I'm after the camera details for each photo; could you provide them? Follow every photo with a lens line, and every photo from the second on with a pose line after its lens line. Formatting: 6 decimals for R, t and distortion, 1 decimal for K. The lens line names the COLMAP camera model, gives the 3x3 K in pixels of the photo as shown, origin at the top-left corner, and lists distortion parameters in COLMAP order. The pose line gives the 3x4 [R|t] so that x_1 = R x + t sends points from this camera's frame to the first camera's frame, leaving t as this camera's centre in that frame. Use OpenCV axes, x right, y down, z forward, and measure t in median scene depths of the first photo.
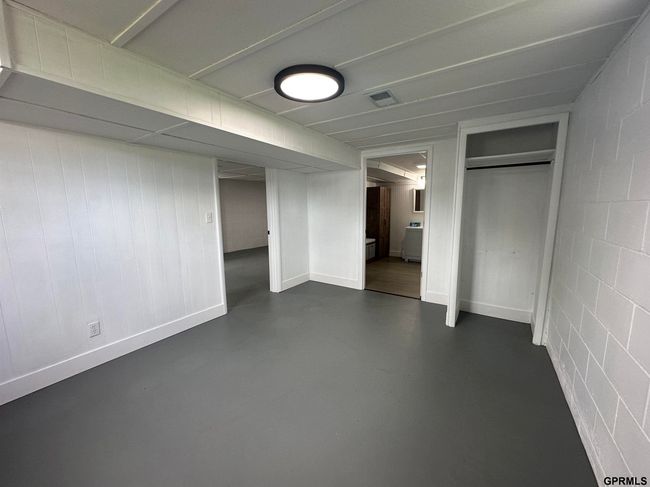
lens RADIAL K [[258.1, 0, 325.0], [0, 258.1, 242.9], [0, 0, 1]] dist [-0.003829, -0.000347]
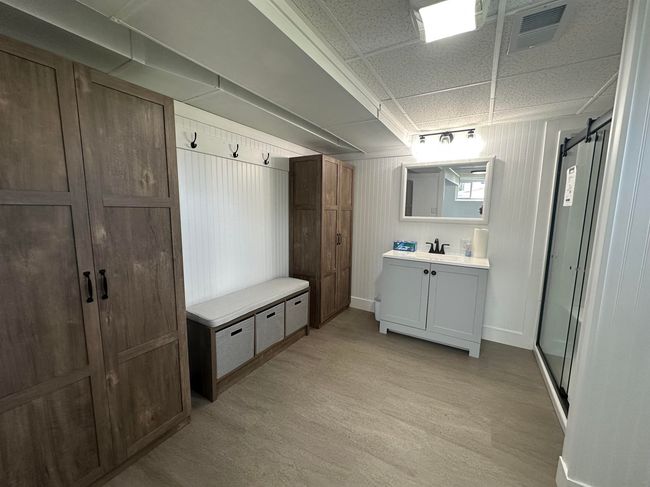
lens RADIAL K [[258.1, 0, 325.3], [0, 258.1, 242.6], [0, 0, 1]] dist [-0.003829, -0.000347]
pose [[0.998873, 0.019320, 0.043346, 0.193261], [-0.019297, 0.999813, -0.000958, -0.075496], [-0.043356, 0.000121, 0.999060, 0.561680]]
